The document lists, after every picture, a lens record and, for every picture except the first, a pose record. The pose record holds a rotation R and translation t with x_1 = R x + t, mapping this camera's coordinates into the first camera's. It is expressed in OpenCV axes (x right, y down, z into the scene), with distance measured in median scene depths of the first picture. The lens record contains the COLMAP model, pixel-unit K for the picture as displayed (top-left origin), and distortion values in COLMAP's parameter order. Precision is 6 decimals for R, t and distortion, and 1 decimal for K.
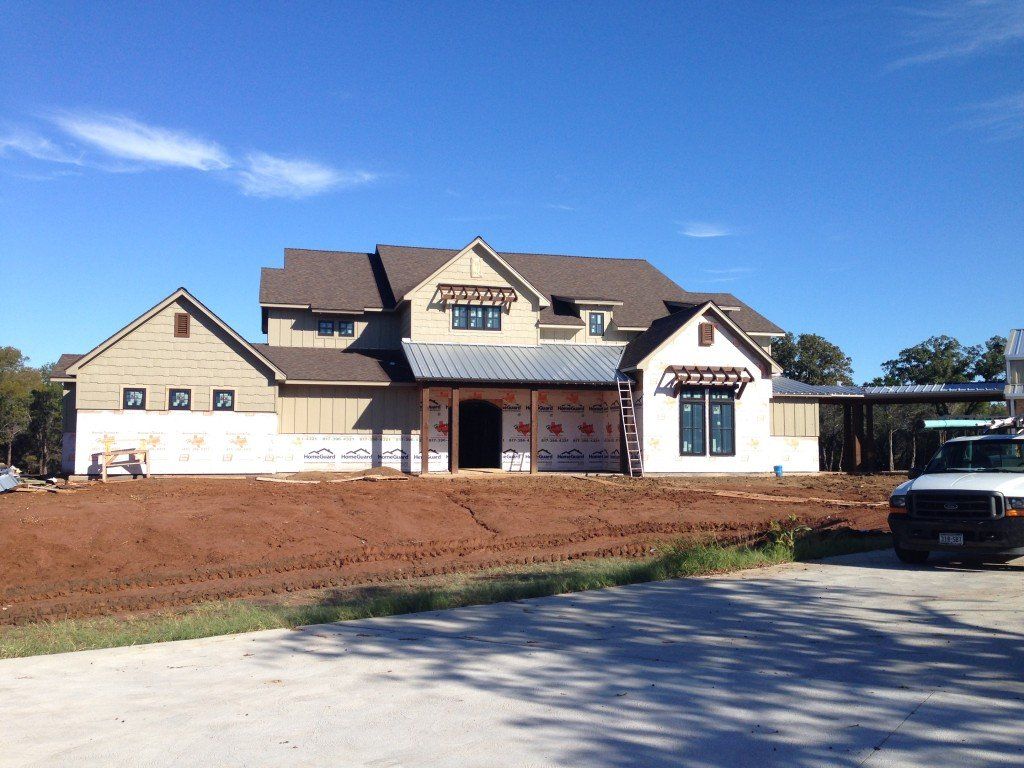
lens RADIAL K [[929.4, 0, 512.0], [0, 929.4, 384.0], [0, 0, 1]] dist [0.184204, -0.337097]
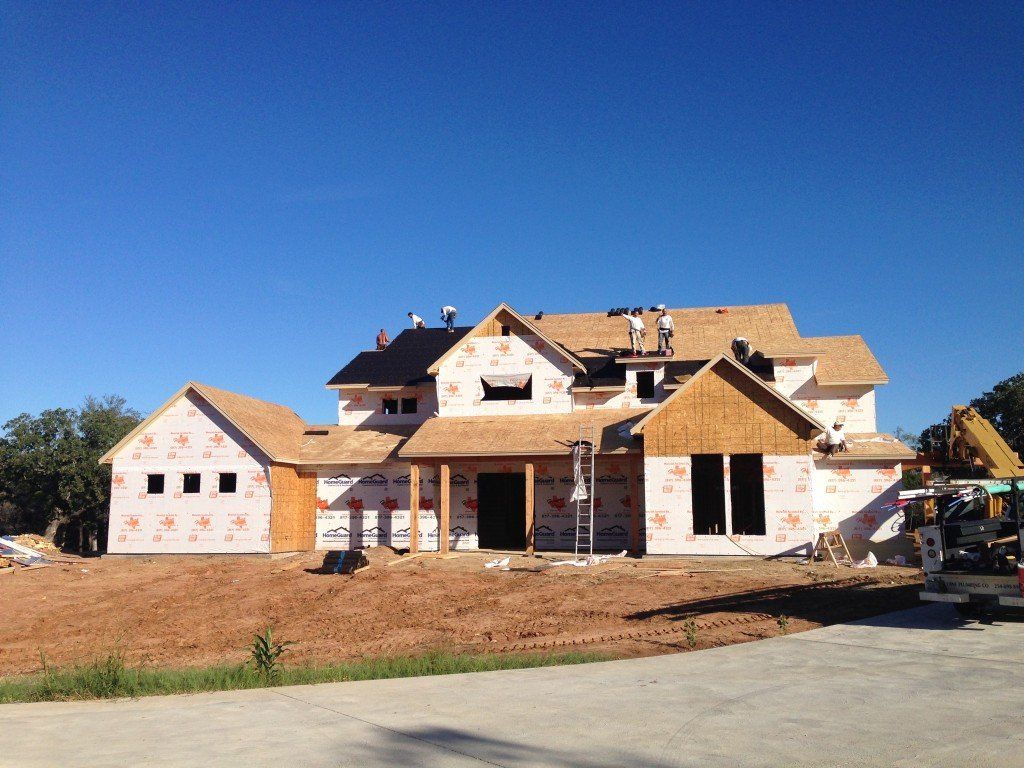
lens RADIAL K [[929.4, 0, 512.0], [0, 929.4, 384.0], [0, 0, 1]] dist [0.184204, -0.337097]
pose [[0.888808, -0.076361, -0.451874, 0.456962], [0.039300, 0.995088, -0.090858, 0.014518], [0.456593, 0.062996, 0.887443, 0.173951]]
